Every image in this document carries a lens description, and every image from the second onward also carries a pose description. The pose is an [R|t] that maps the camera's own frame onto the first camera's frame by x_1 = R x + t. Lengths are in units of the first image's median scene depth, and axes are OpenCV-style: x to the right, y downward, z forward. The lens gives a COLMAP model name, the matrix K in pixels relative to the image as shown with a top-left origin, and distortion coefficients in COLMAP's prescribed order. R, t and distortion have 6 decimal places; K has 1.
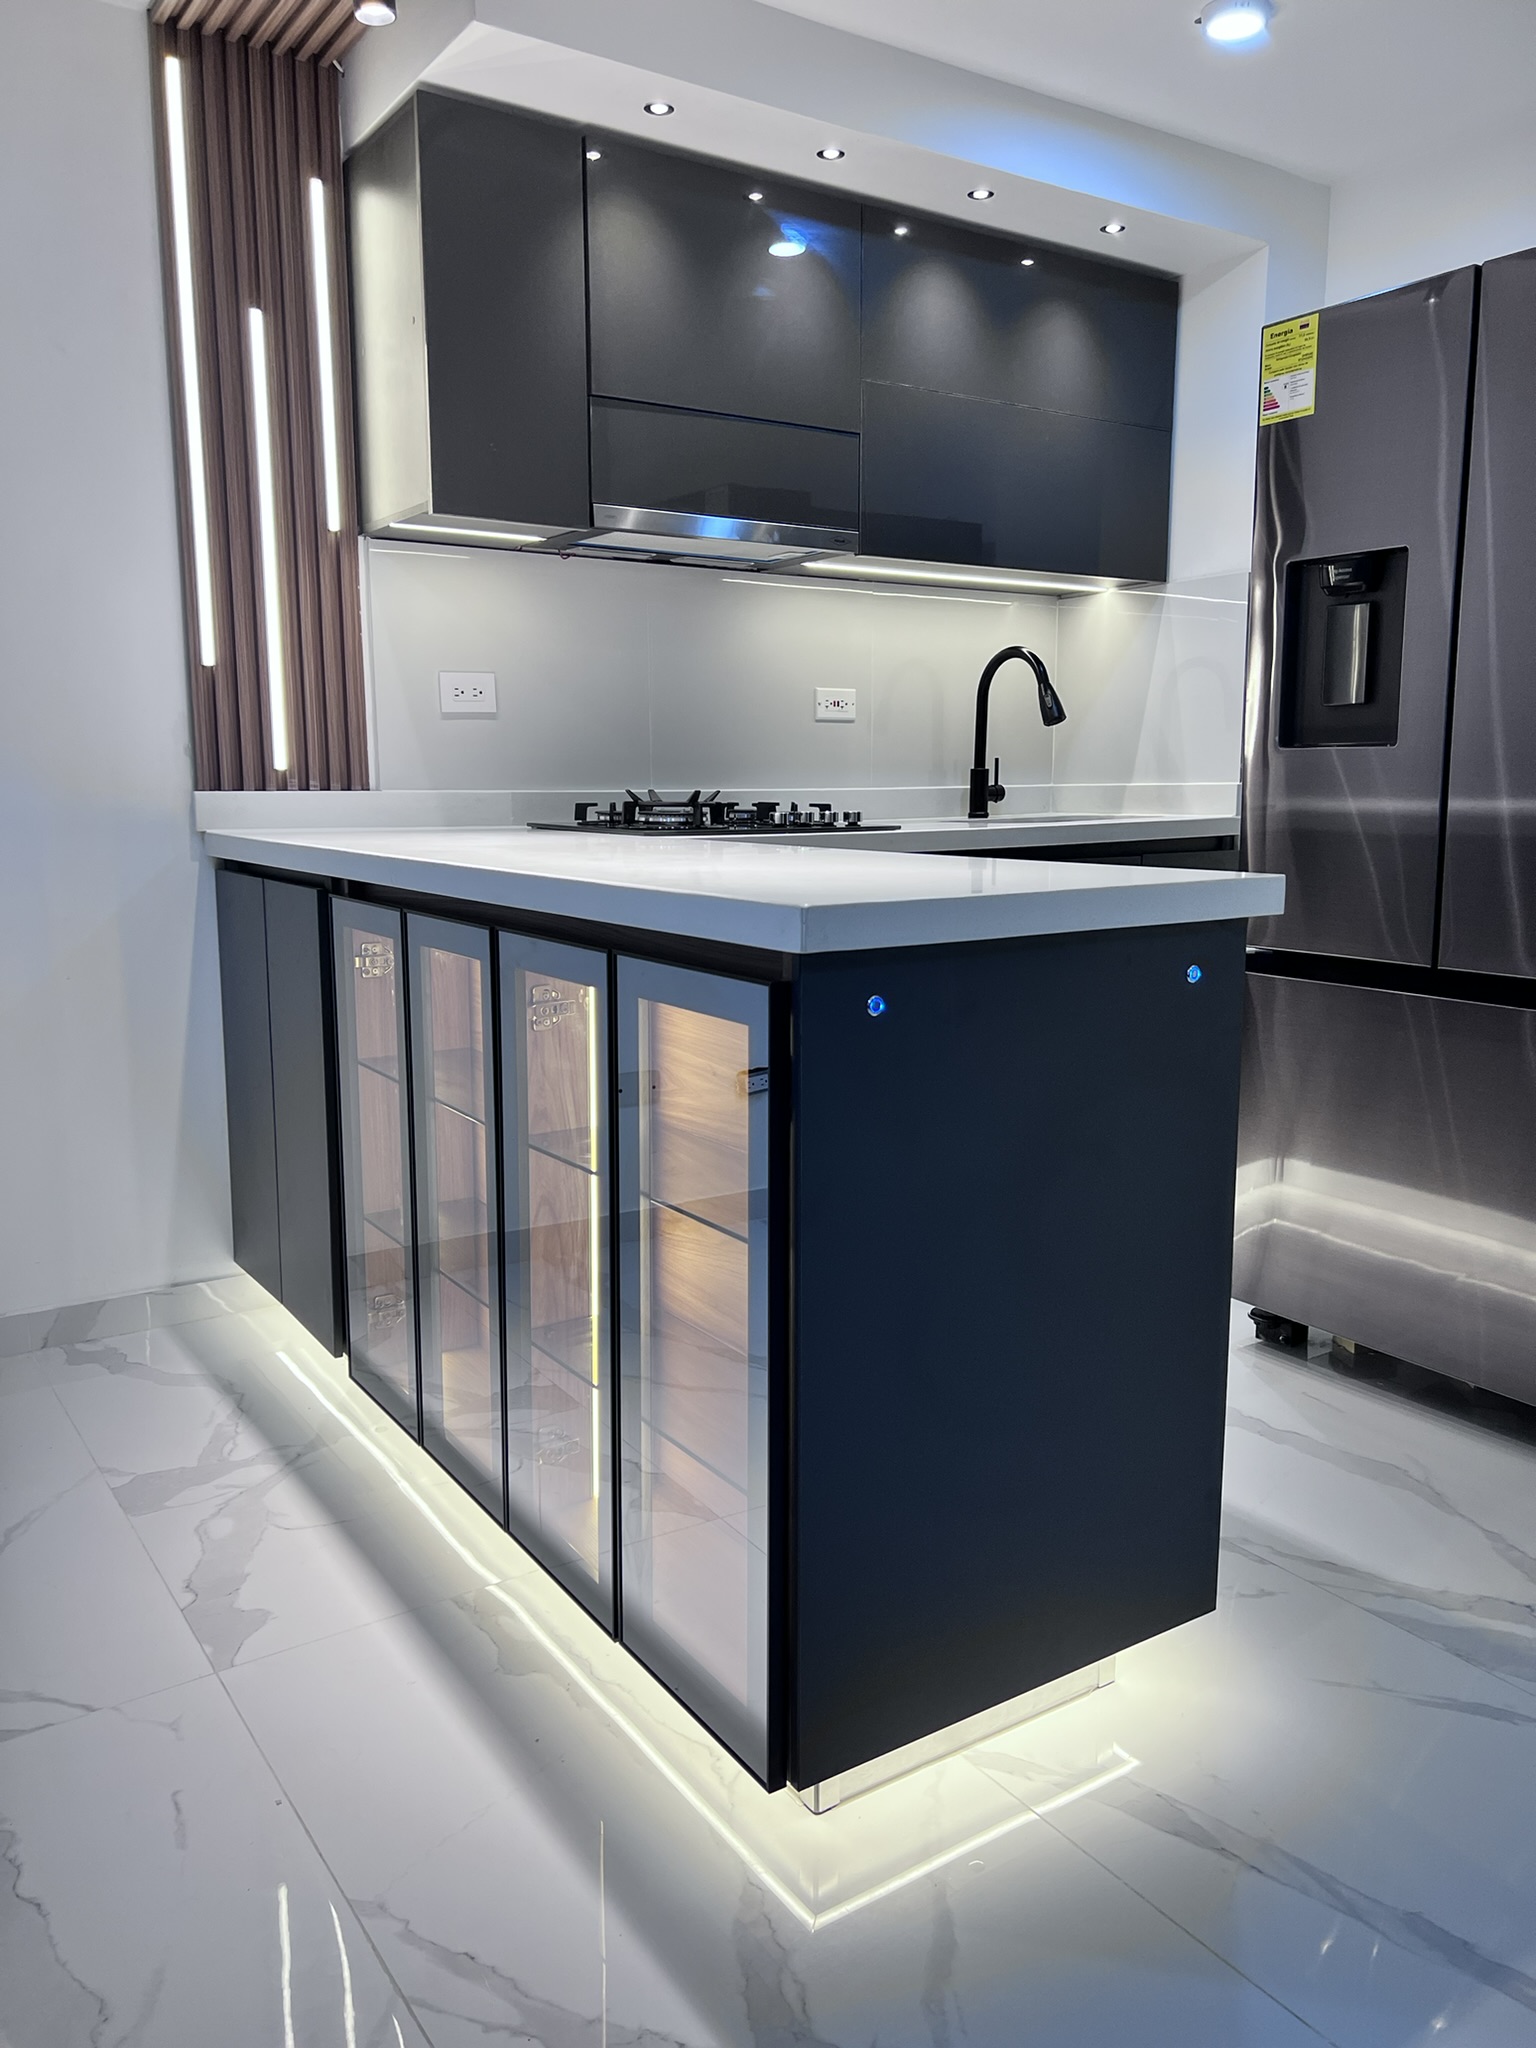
lens RADIAL K [[1534.5, 0, 766.7], [0, 1534.5, 1072.6], [0, 0, 1]] dist [0.055980, -0.055771]
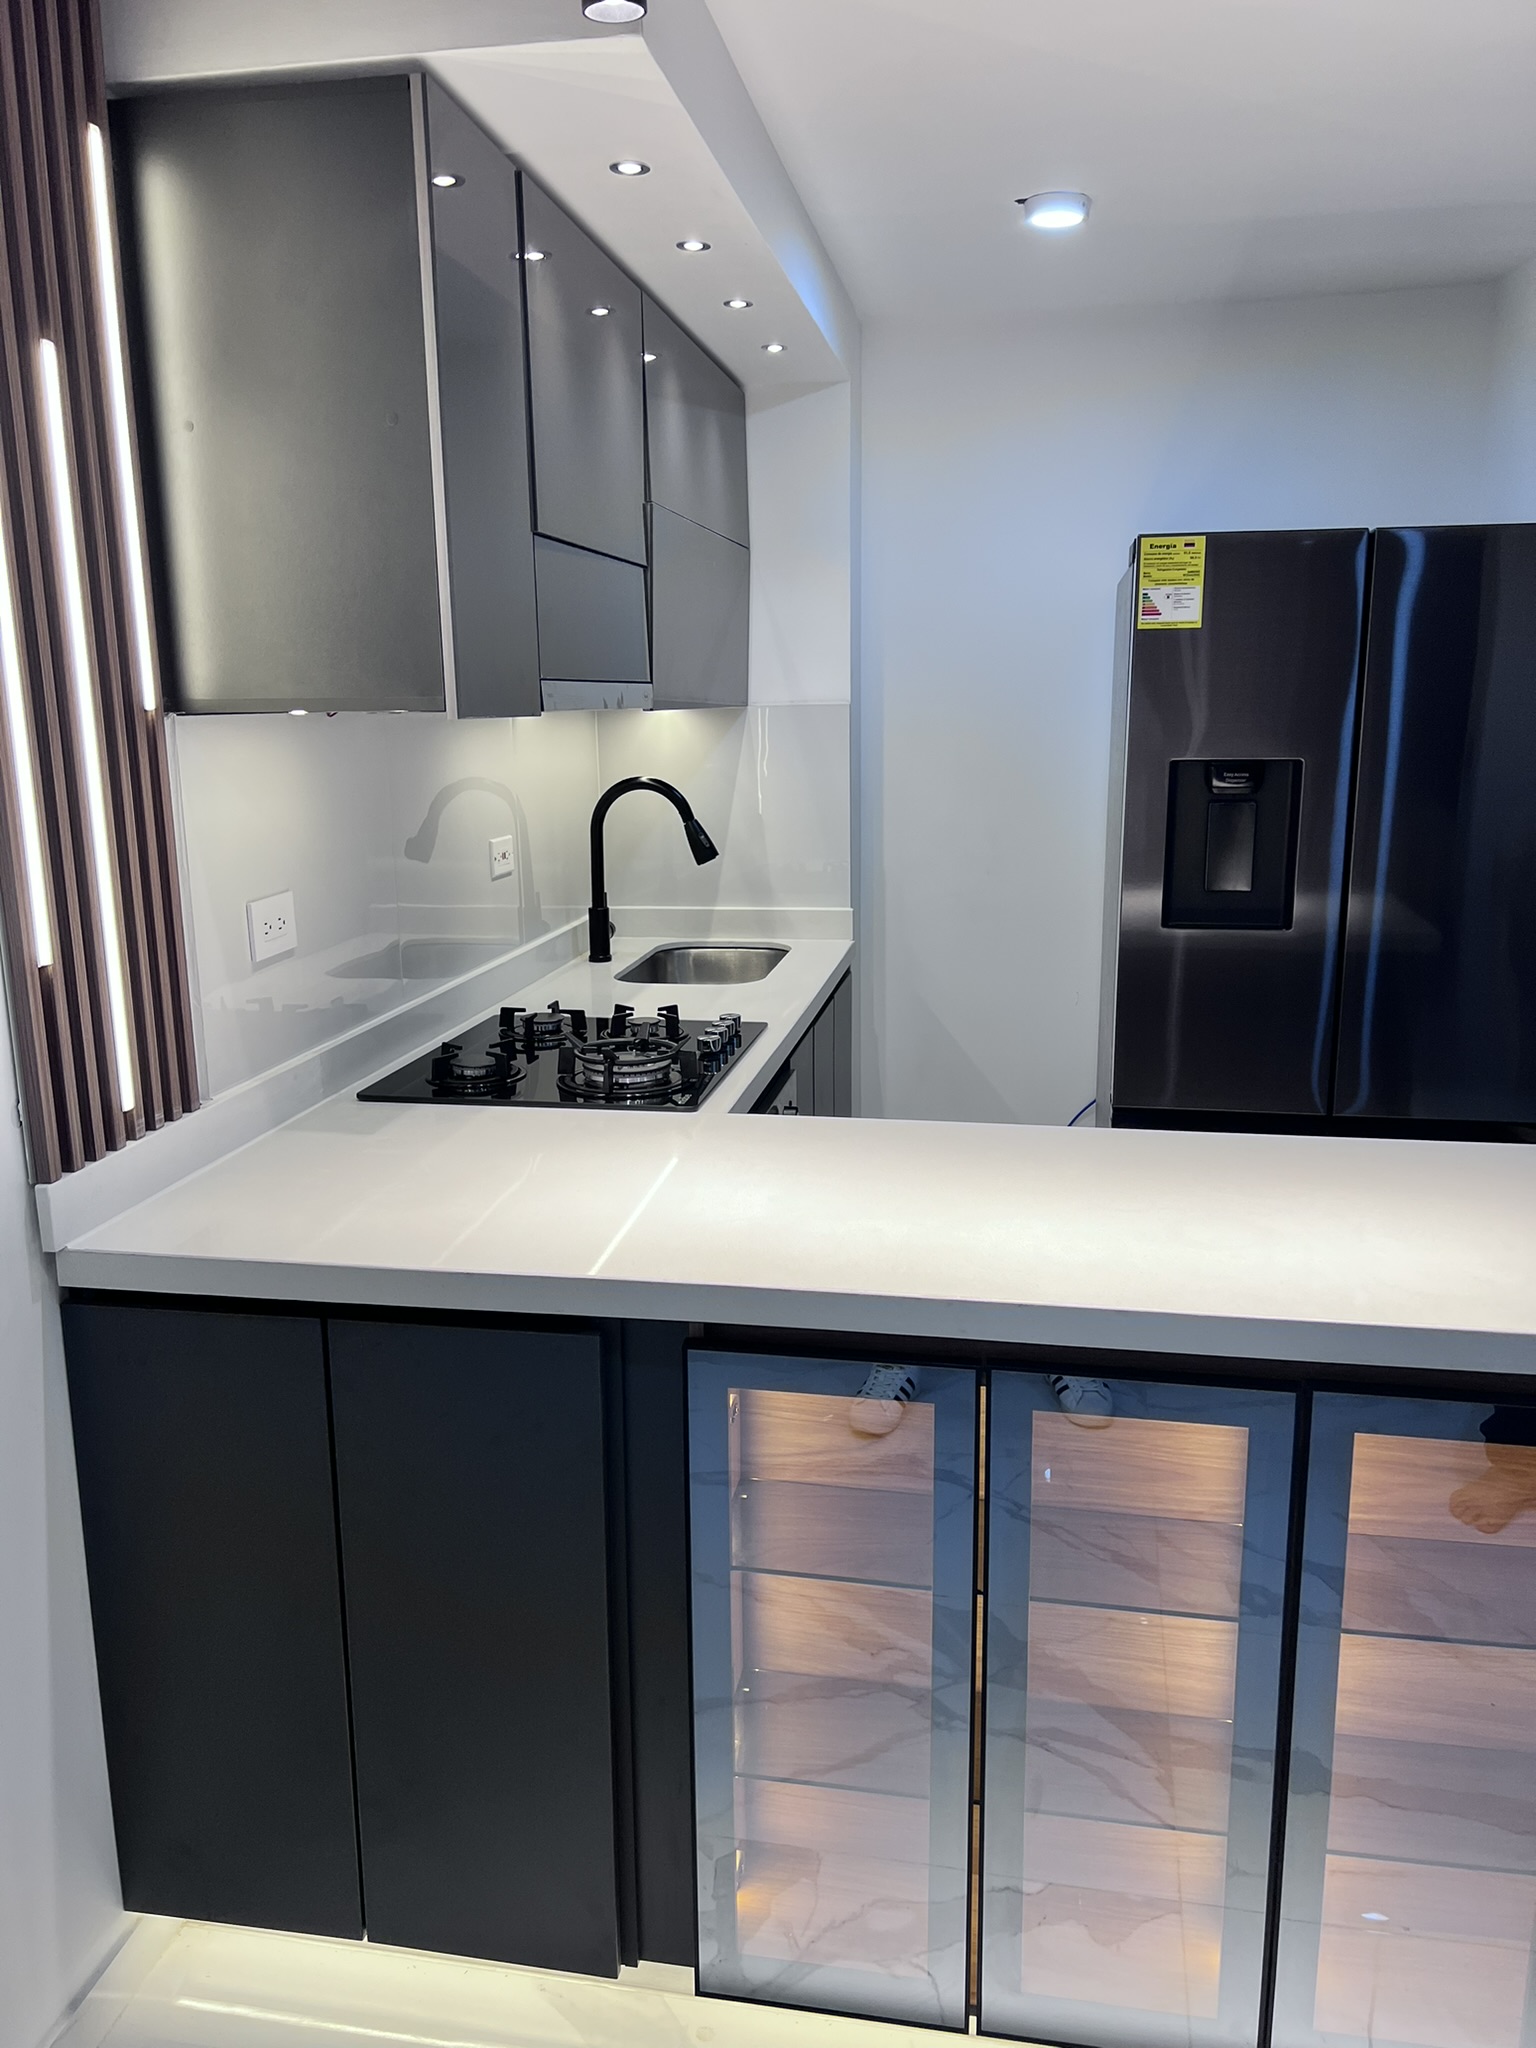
lens RADIAL K [[1566.1, 0, 768.0], [0, 1566.1, 1024.0], [0, 0, 1]] dist [0.123354, -0.153159]
pose [[0.693739, -0.149212, 0.704600, -0.592831], [0.140886, 0.987519, 0.070411, -0.245550], [-0.706312, 0.050421, 0.706103, 0.406583]]
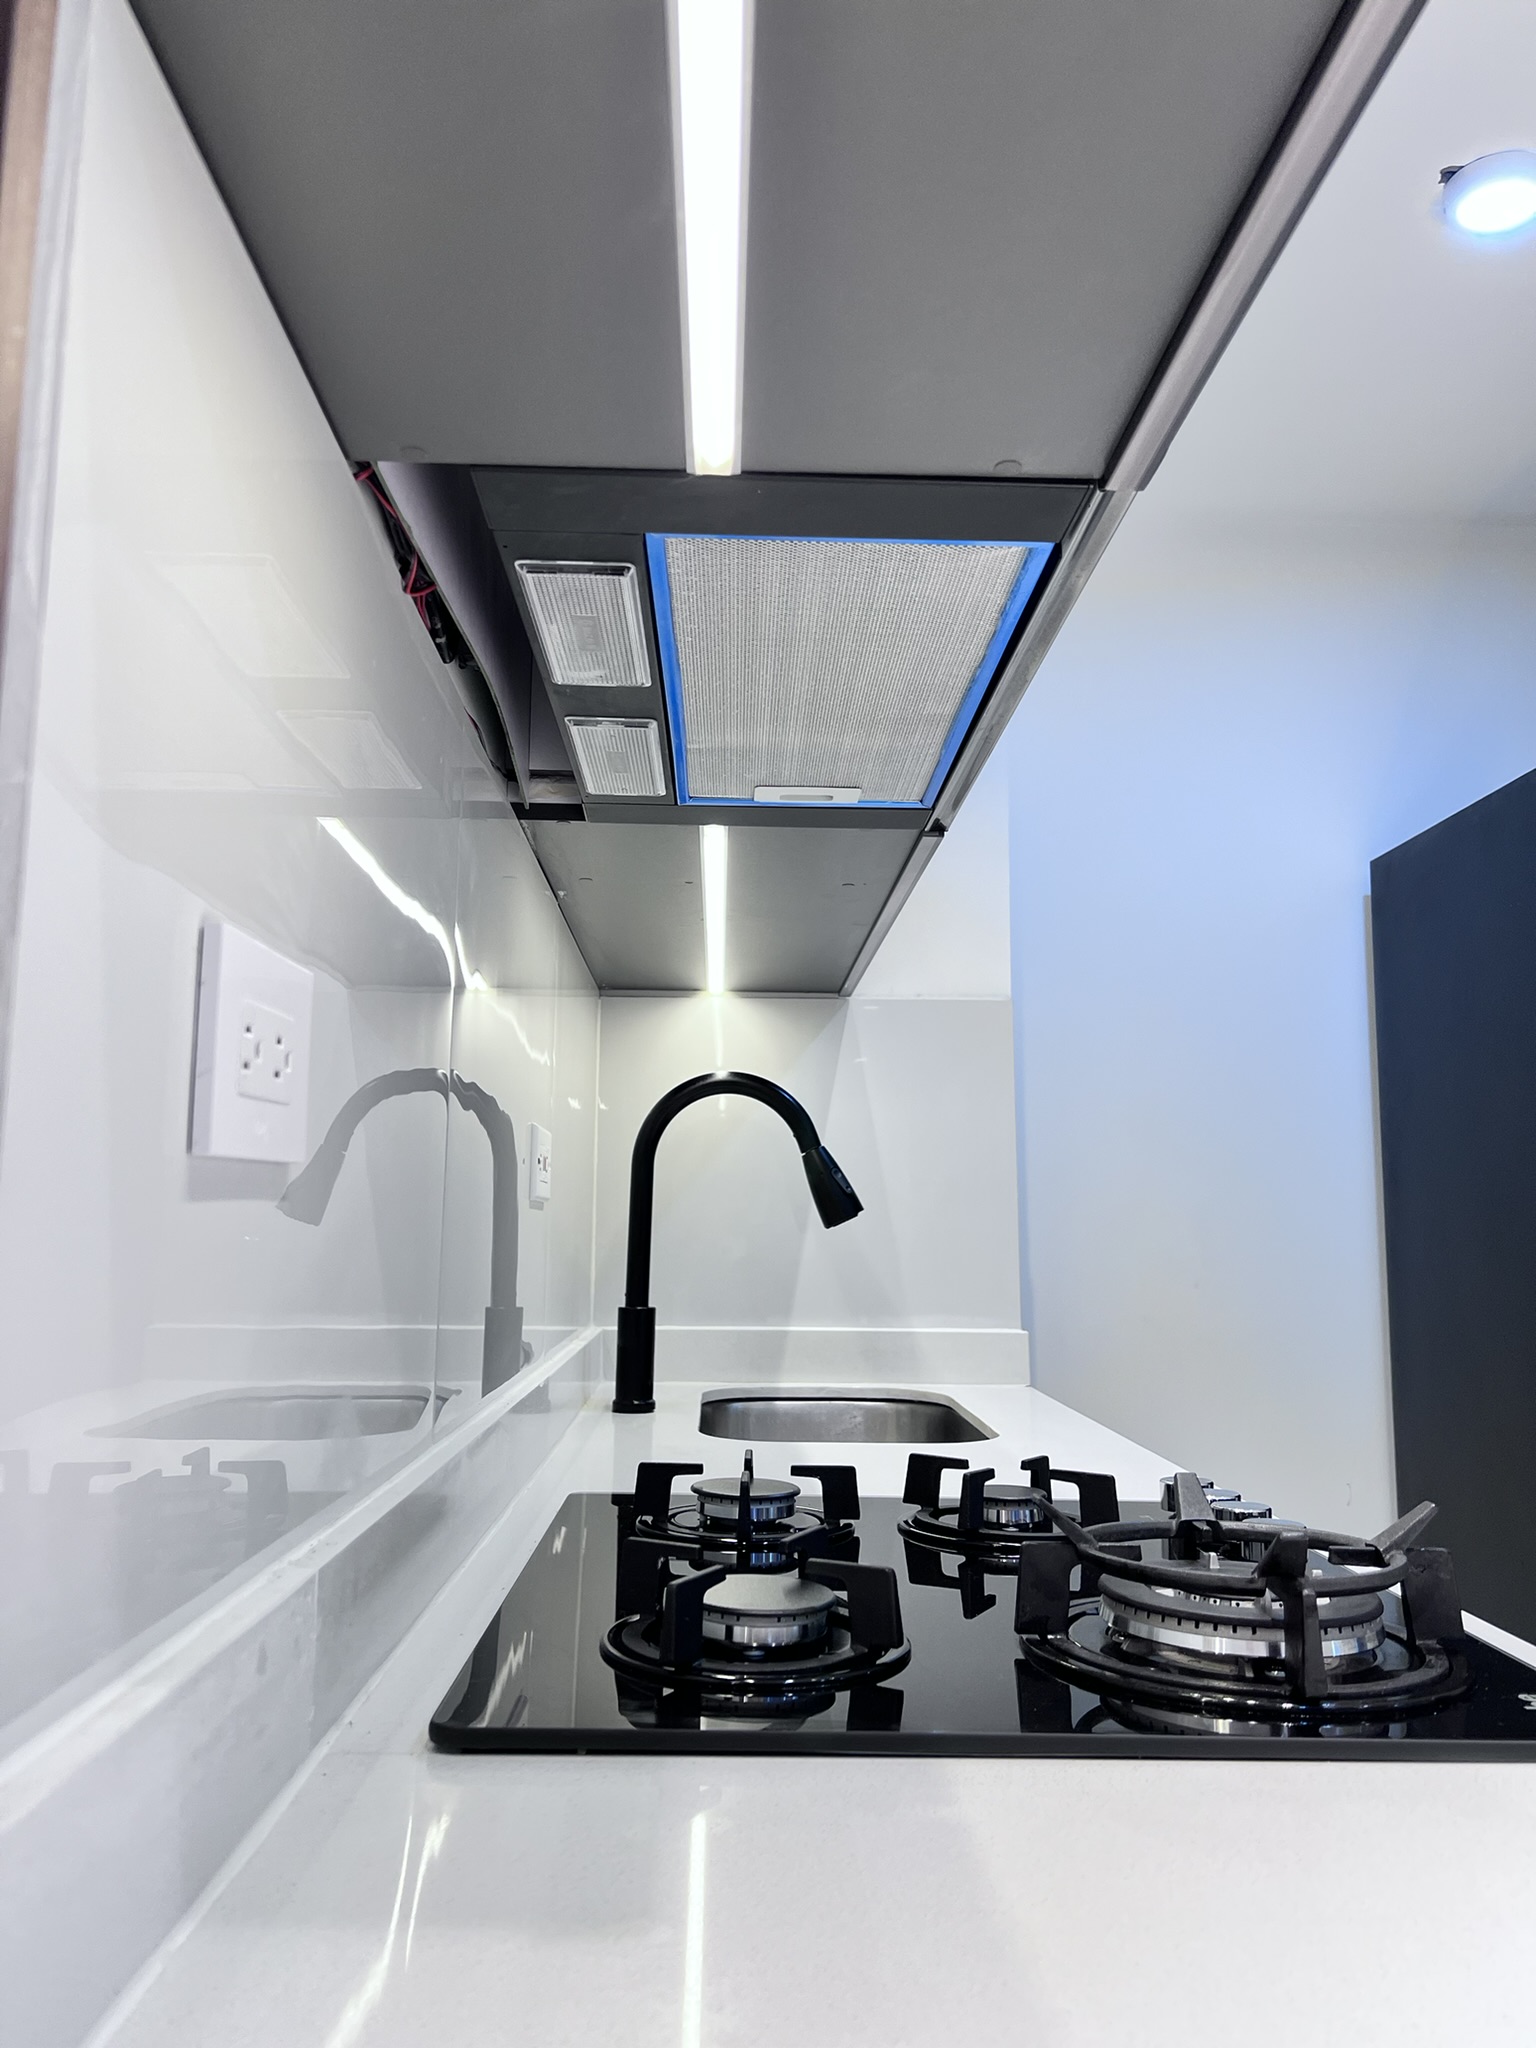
lens RADIAL K [[1566.1, 0, 768.0], [0, 1566.1, 1024.0], [0, 0, 1]] dist [0.123354, -0.153159]
pose [[0.527514, 0.127848, 0.839871, -0.348624], [0.143326, 0.961048, -0.236315, -0.218269], [-0.837369, 0.245035, 0.488643, 0.959977]]
